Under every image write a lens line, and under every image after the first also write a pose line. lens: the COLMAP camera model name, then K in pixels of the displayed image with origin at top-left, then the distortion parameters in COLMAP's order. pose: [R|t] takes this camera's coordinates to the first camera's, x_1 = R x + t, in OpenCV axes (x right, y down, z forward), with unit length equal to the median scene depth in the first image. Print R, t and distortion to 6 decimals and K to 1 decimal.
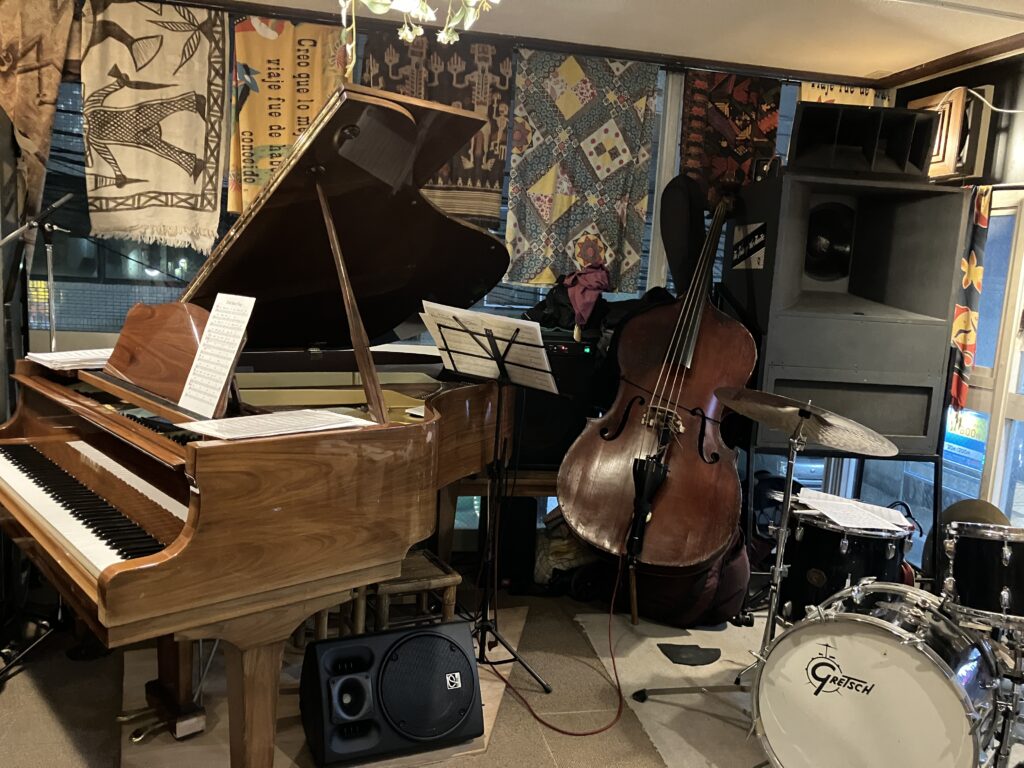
lens RADIAL K [[841.0, 0, 512.9], [0, 841.0, 380.7], [0, 0, 1]] dist [0.012146, -0.015478]
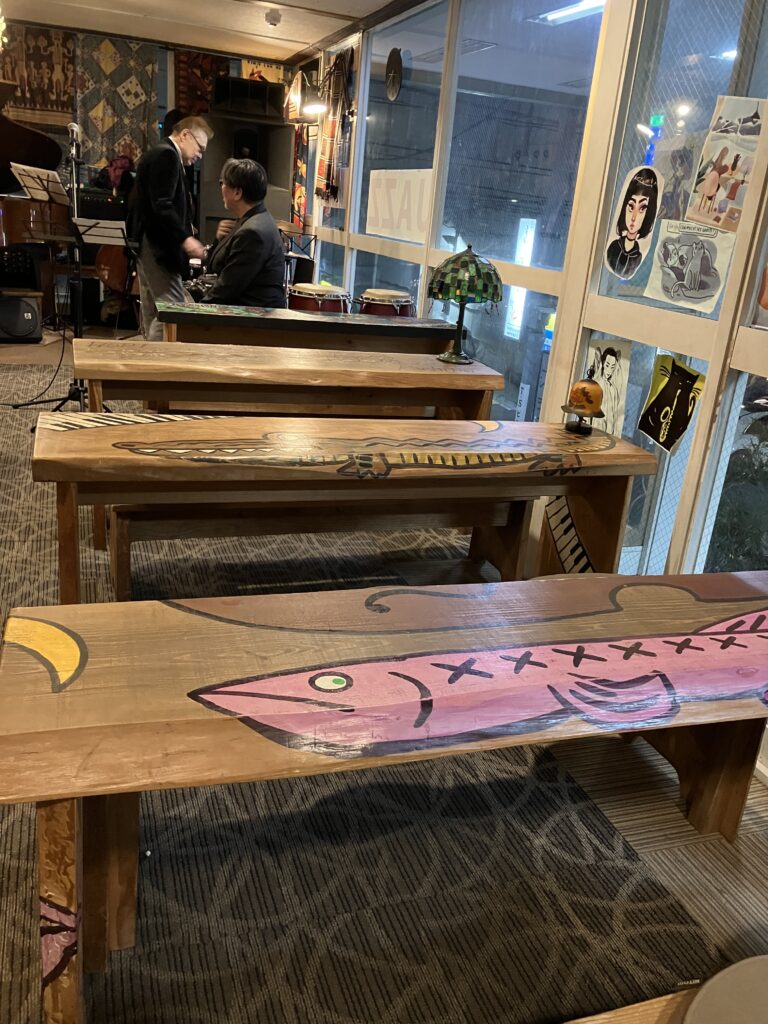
lens RADIAL K [[841.0, 0, 383.5], [0, 841.0, 519.0], [0, 0, 1]] dist [0.012146, -0.015478]
pose [[0.994422, 0.004368, 0.105382, 0.494989], [-0.027469, 0.975387, 0.218781, 0.241385], [-0.101833, -0.220456, 0.970067, -1.158568]]
